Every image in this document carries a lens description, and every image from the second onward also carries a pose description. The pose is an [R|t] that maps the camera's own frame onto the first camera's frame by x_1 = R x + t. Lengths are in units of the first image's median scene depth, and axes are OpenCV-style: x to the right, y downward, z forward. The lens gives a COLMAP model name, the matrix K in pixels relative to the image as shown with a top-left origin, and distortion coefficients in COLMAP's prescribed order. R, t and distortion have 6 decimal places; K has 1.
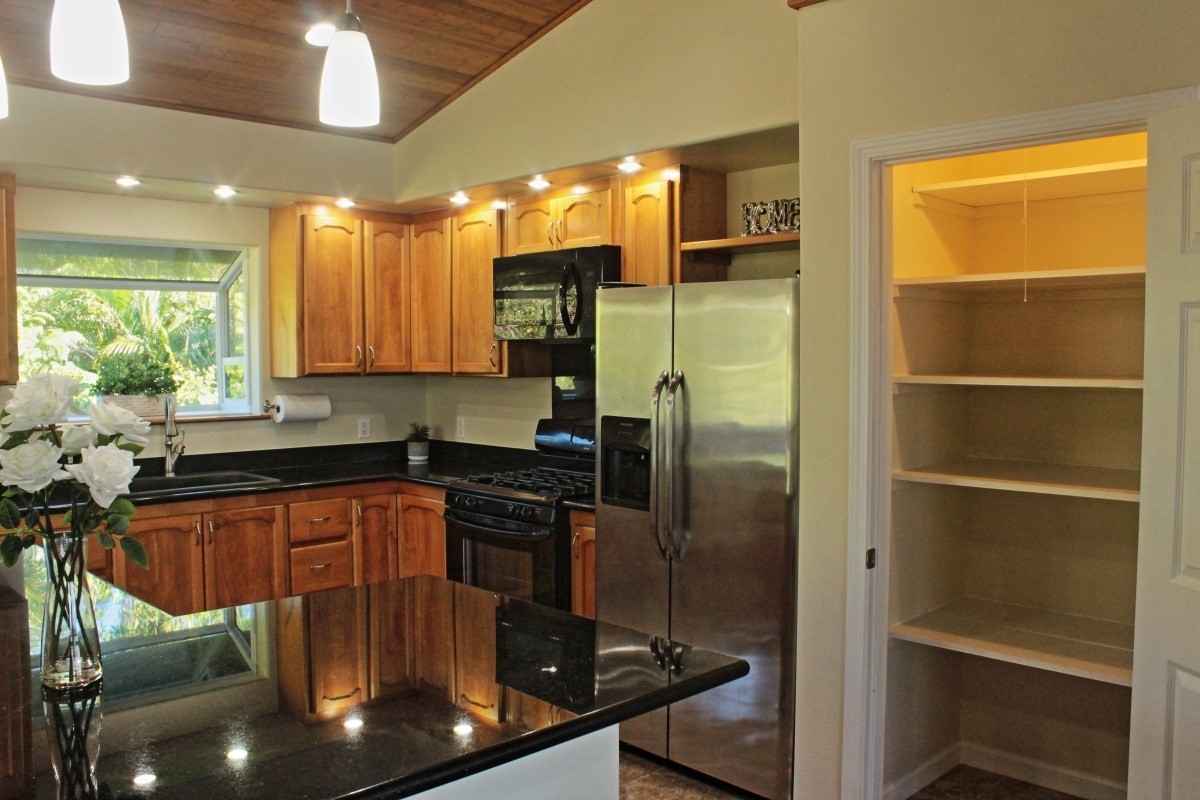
lens RADIAL K [[997.7, 0, 596.5], [0, 997.7, 405.7], [0, 0, 1]] dist [-0.173685, 0.161109]
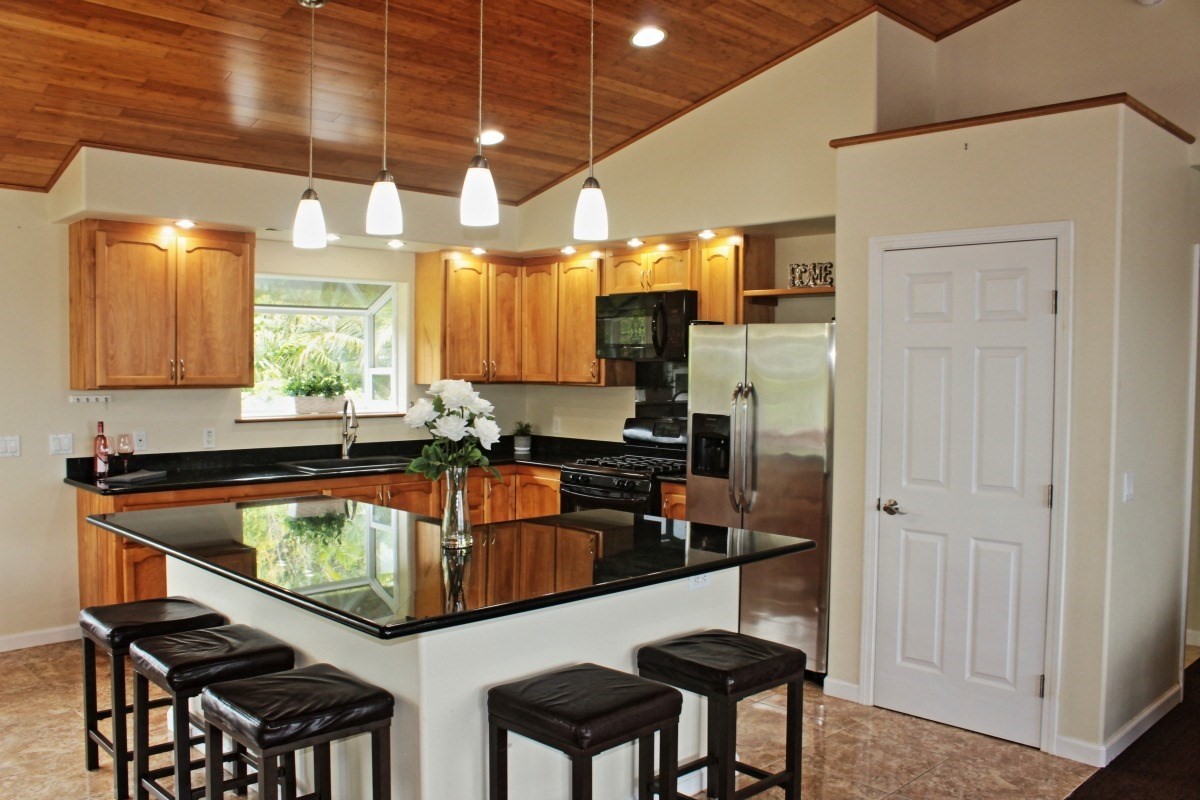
lens RADIAL K [[997.7, 0, 596.5], [0, 997.7, 405.7], [0, 0, 1]] dist [-0.173685, 0.161109]
pose [[0.999945, 0.010465, -0.001021, -0.097453], [-0.010475, 0.999888, -0.010724, 0.011717], [0.000908, 0.010735, 0.999942, -0.320819]]
